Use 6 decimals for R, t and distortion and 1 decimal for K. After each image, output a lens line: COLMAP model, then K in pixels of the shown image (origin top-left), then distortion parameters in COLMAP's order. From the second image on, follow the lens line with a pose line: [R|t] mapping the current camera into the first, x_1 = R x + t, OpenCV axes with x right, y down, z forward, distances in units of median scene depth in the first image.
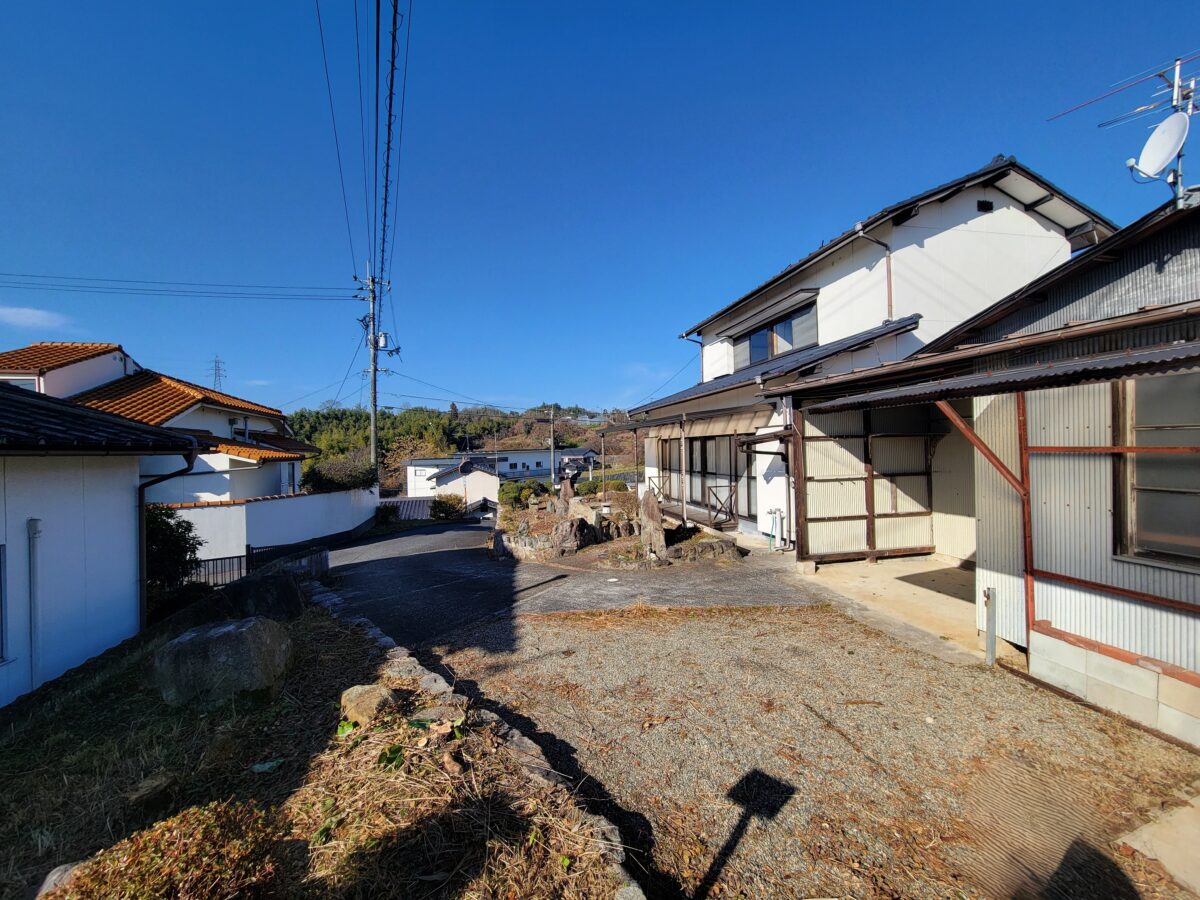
lens RADIAL K [[487.4, 0, 598.5], [0, 487.4, 449.7], [0, 0, 1]] dist [0.002863, -0.001375]
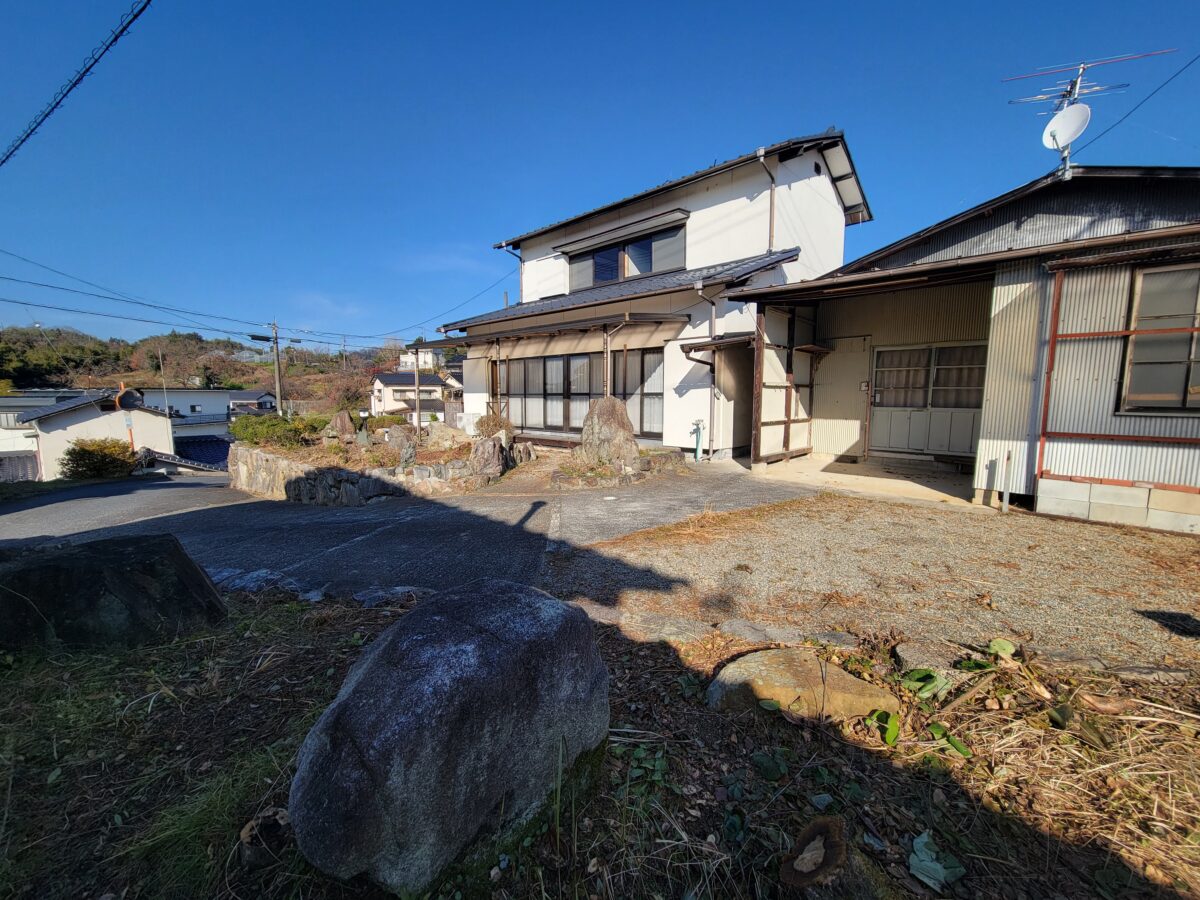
lens RADIAL K [[487.4, 0, 597.7], [0, 487.4, 447.5], [0, 0, 1]] dist [0.002863, -0.001375]
pose [[0.821907, -0.035351, 0.568524, -0.352621], [-0.019358, 0.995762, 0.089902, 0.084087], [-0.569293, -0.084897, 0.817740, 0.268027]]
